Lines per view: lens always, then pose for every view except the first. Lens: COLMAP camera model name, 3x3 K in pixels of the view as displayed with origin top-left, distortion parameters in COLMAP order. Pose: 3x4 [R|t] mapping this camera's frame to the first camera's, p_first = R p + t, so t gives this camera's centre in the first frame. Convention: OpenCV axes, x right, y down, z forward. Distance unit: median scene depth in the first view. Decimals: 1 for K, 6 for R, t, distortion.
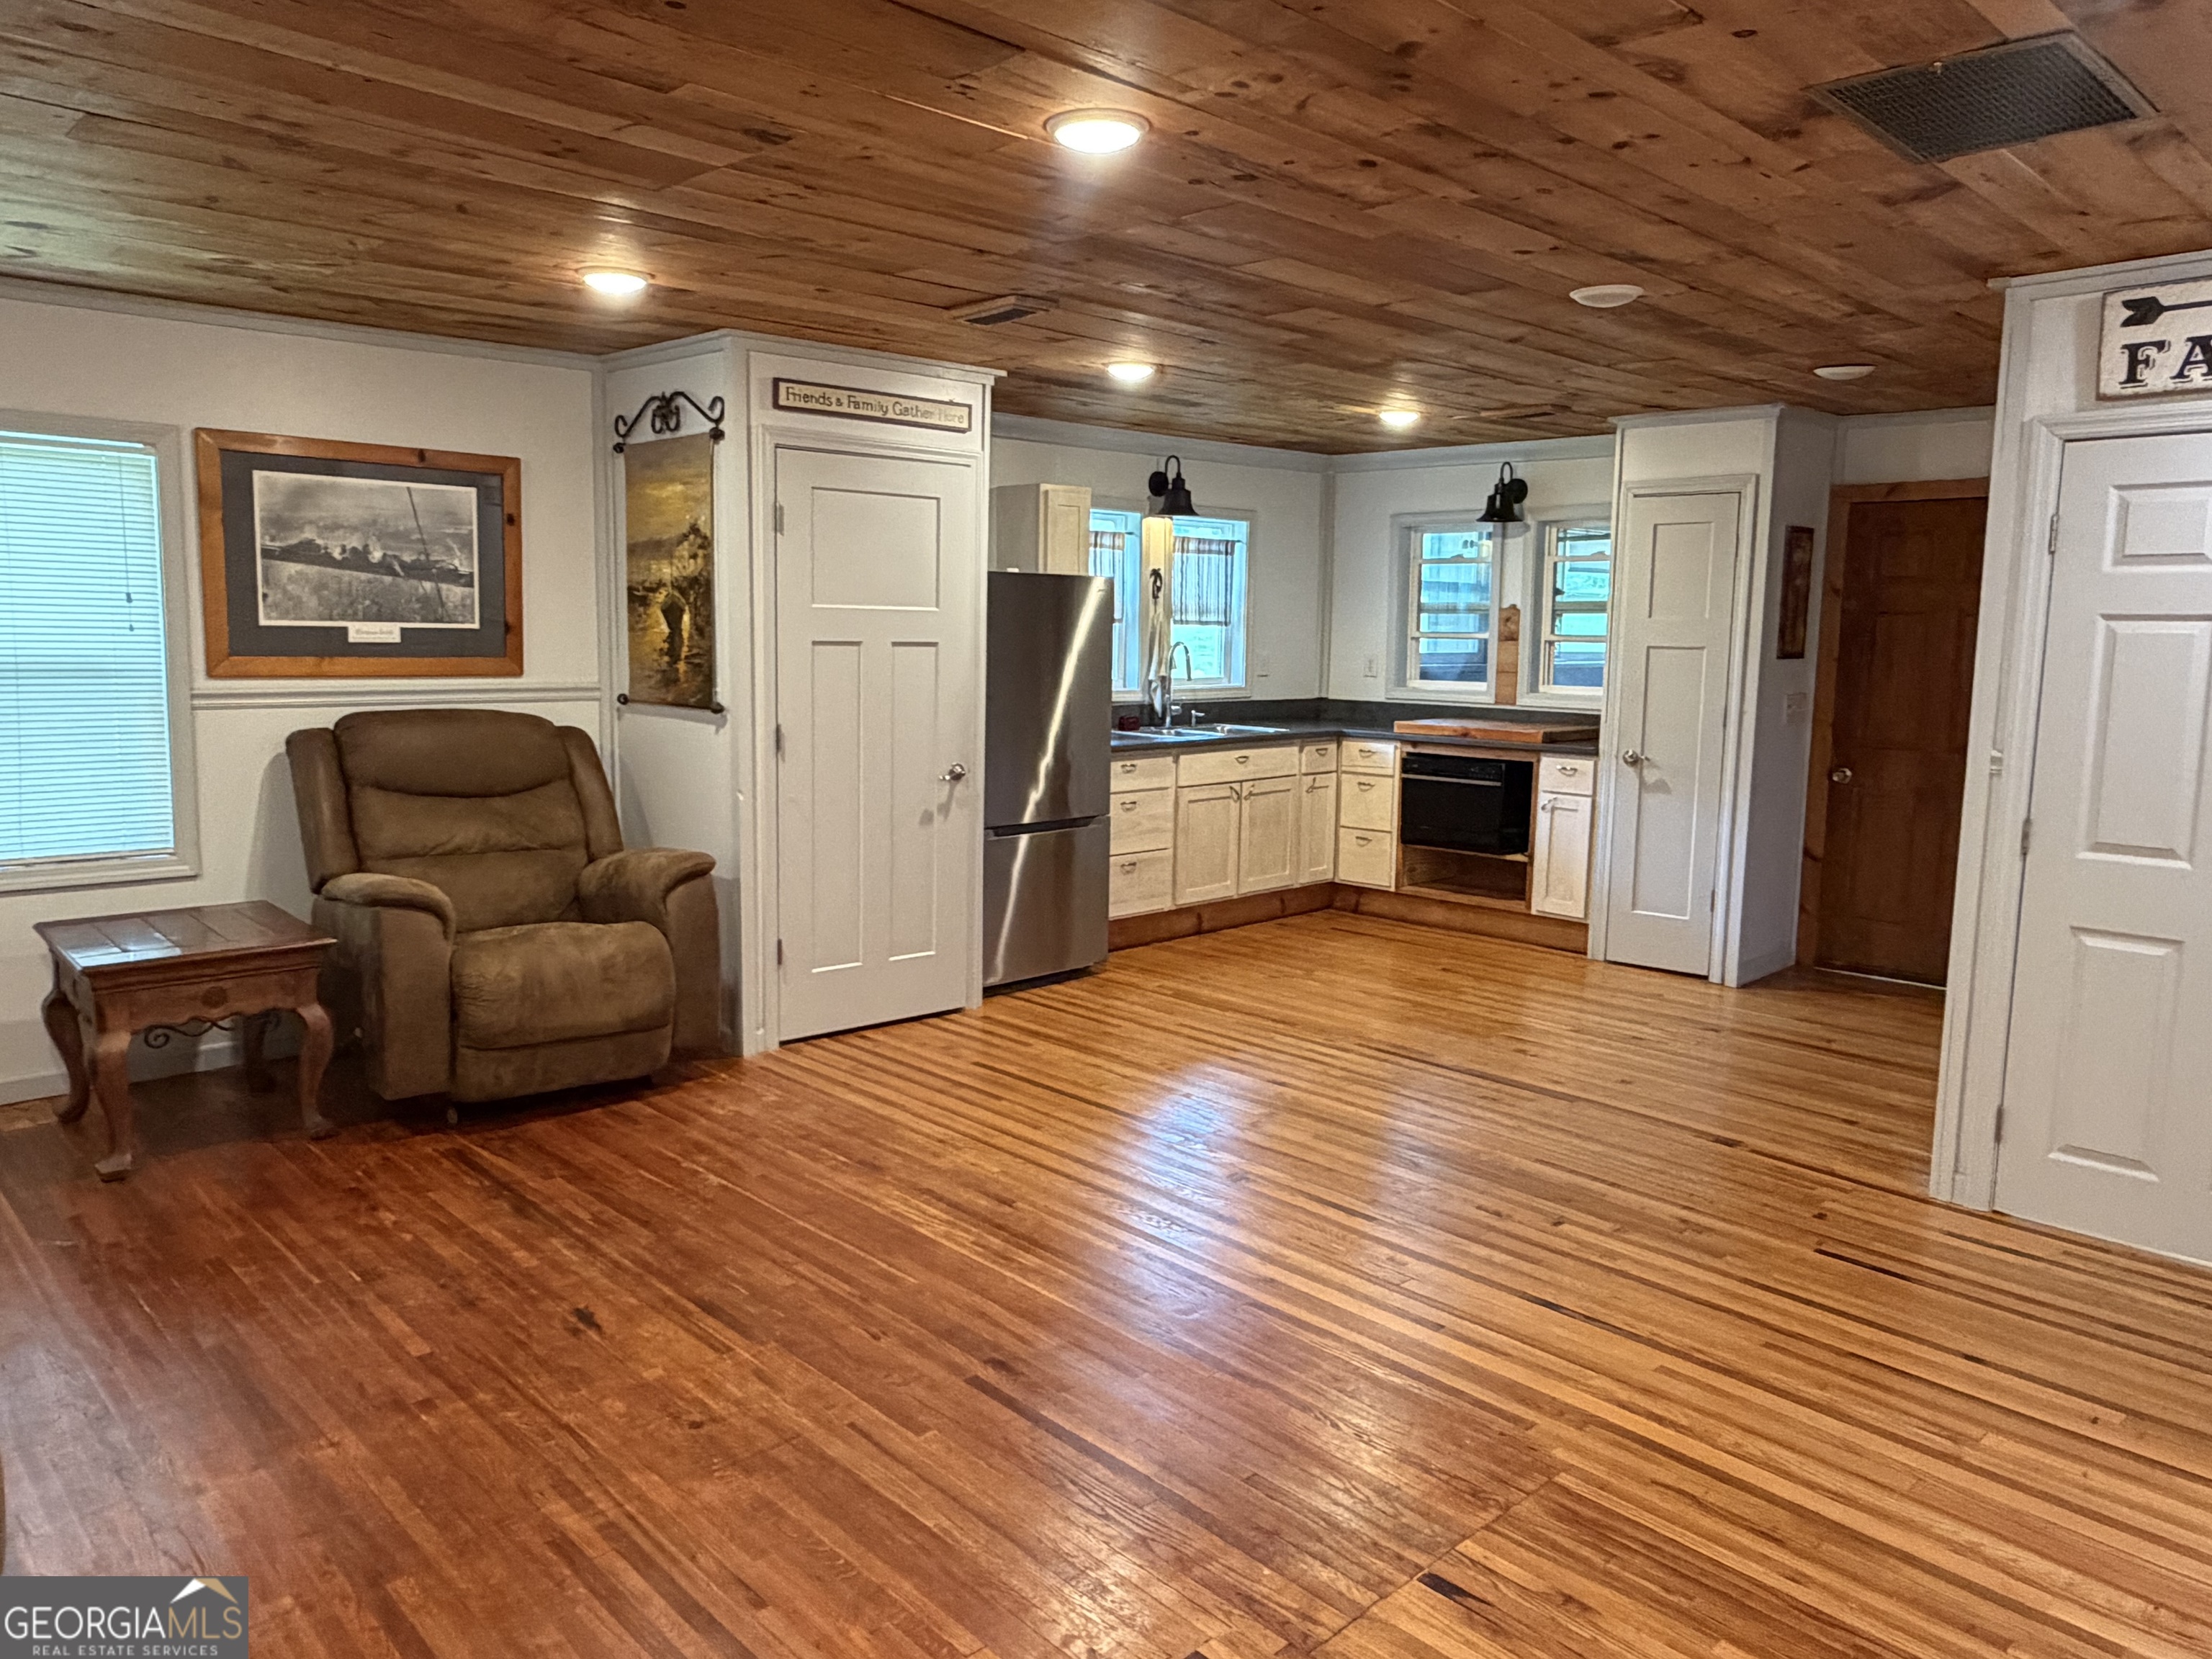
lens RADIAL K [[1512.5, 0, 1106.0], [0, 1512.5, 829.5], [0, 0, 1]] dist [0.002700, 0.000180]
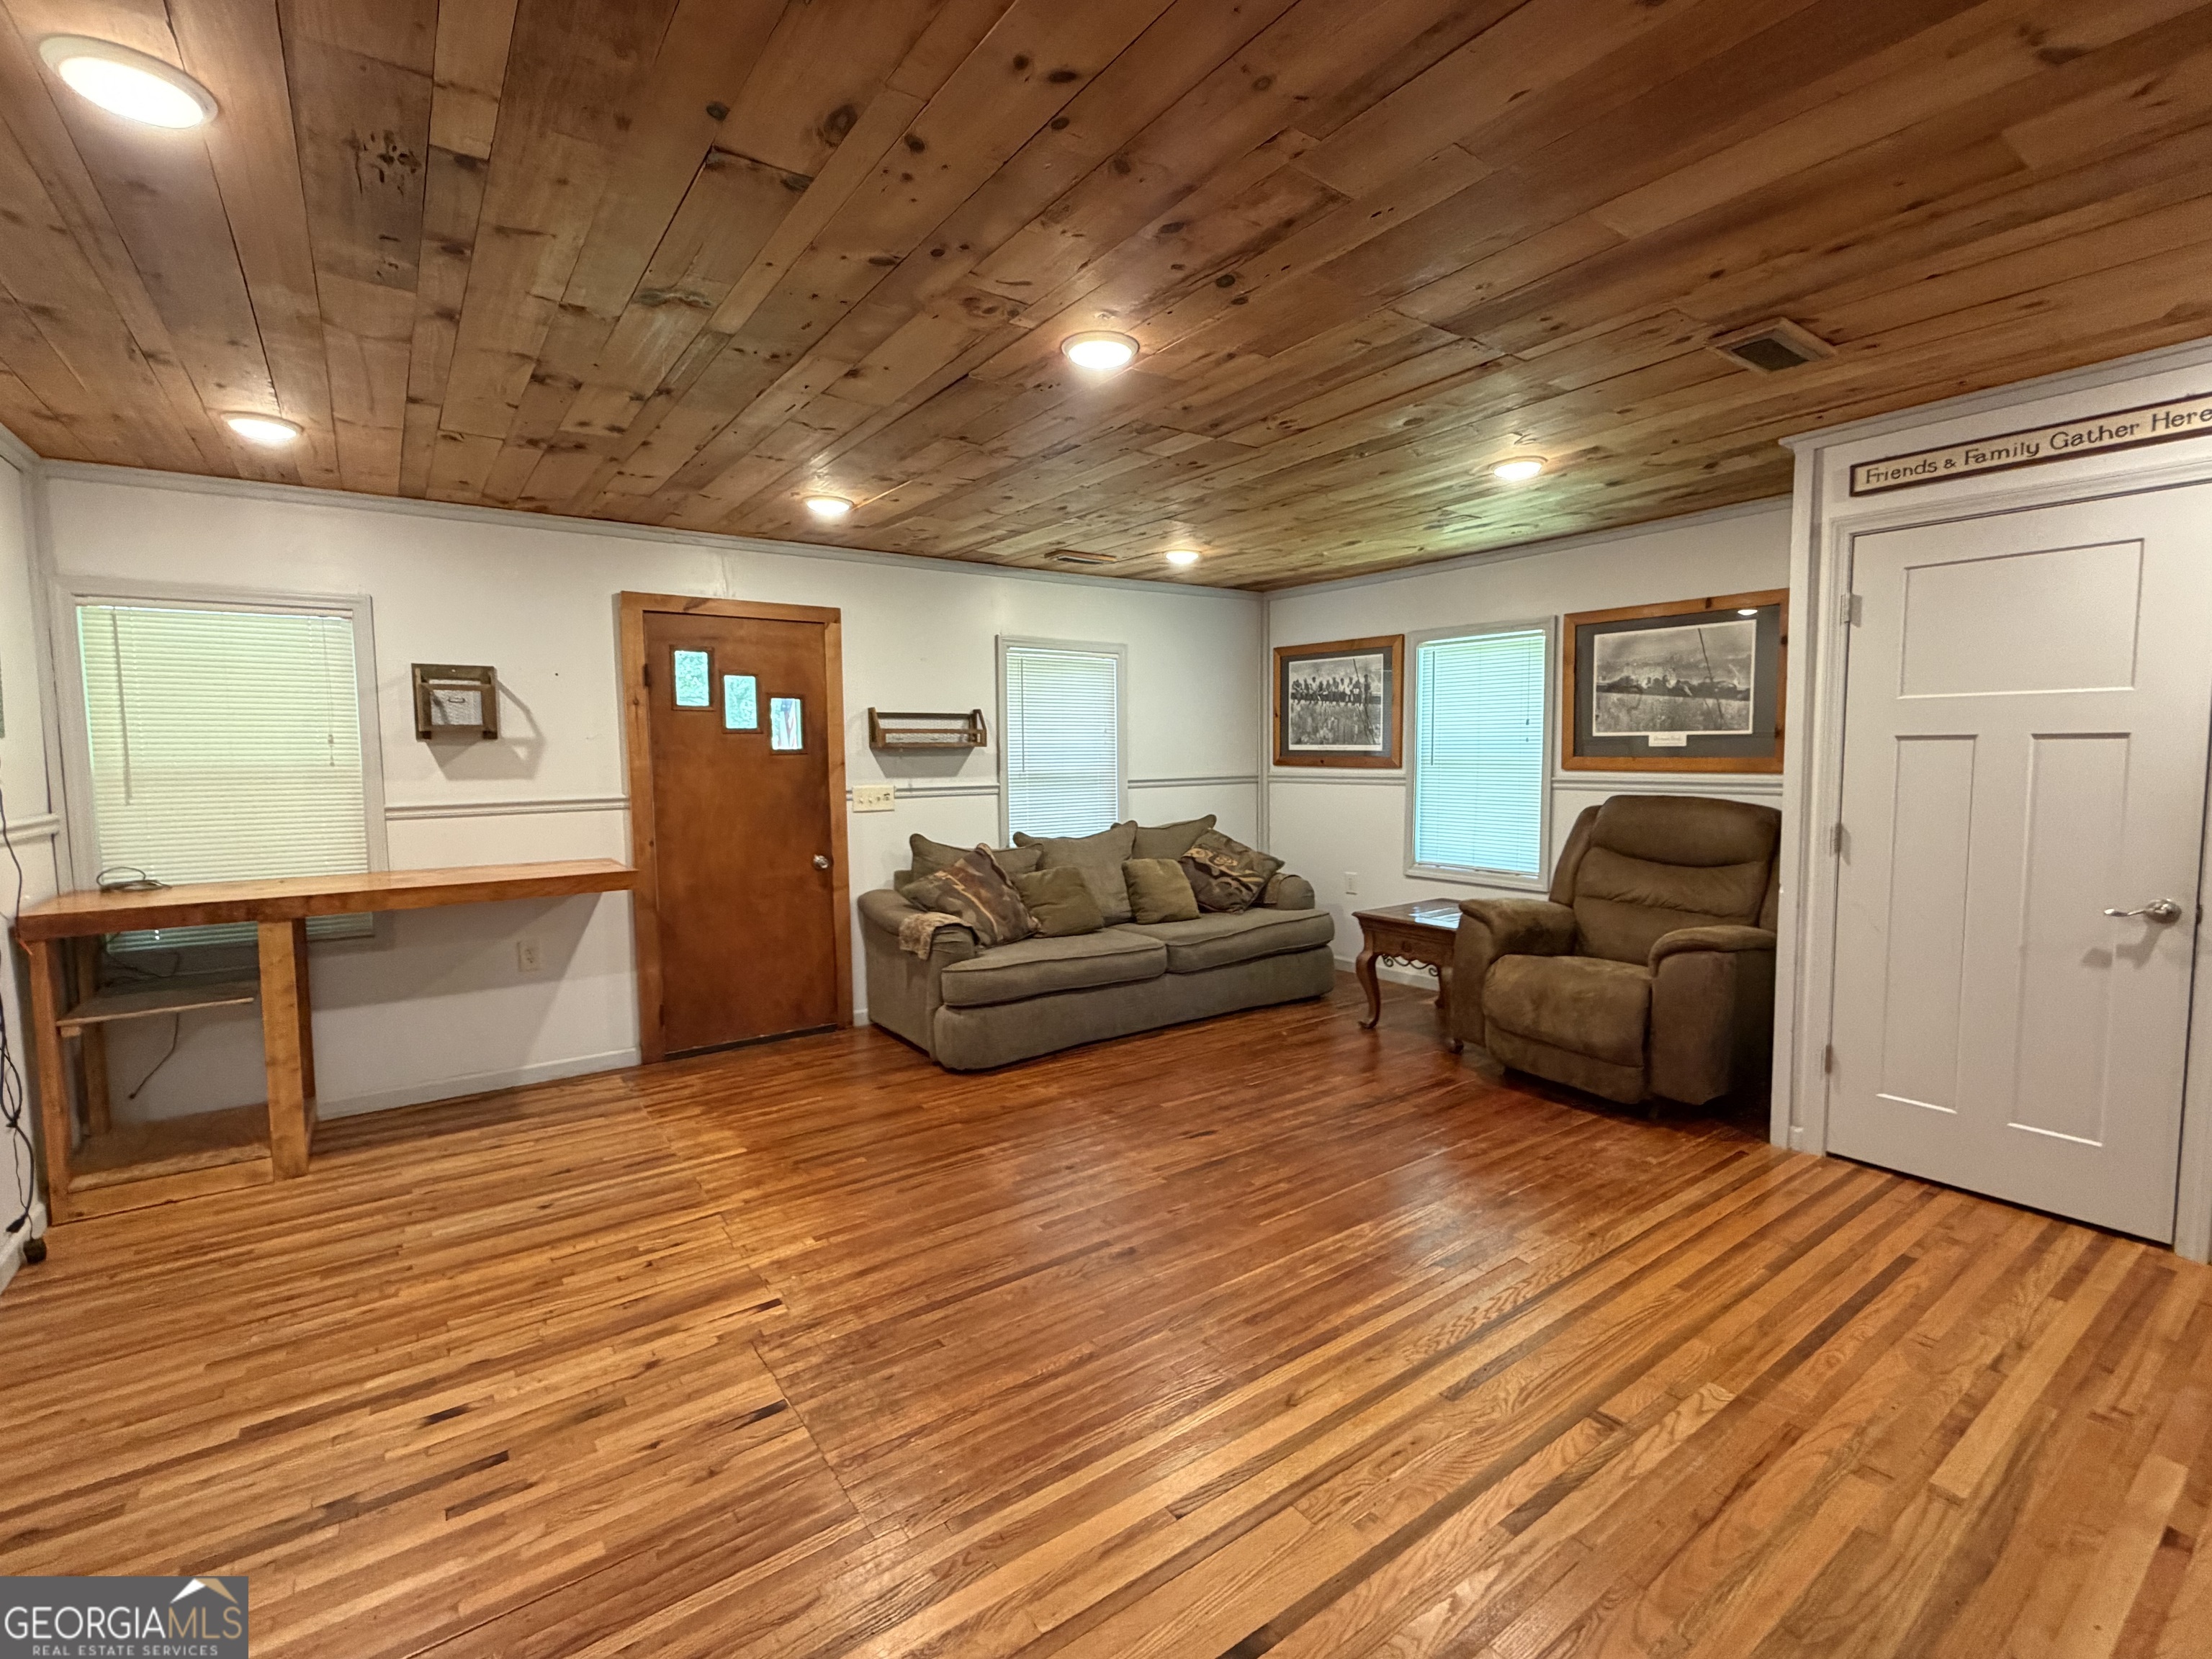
lens RADIAL K [[1003.4, 0, 1104.1], [0, 1003.4, 829.8], [0, 0, 1]] dist [-0.001000, 0.000398]
pose [[-0.140802, 0.062172, -0.988084, 0.353437], [-0.123590, 0.989116, 0.079848, -0.042569], [0.982293, 0.133360, -0.131585, 0.457638]]
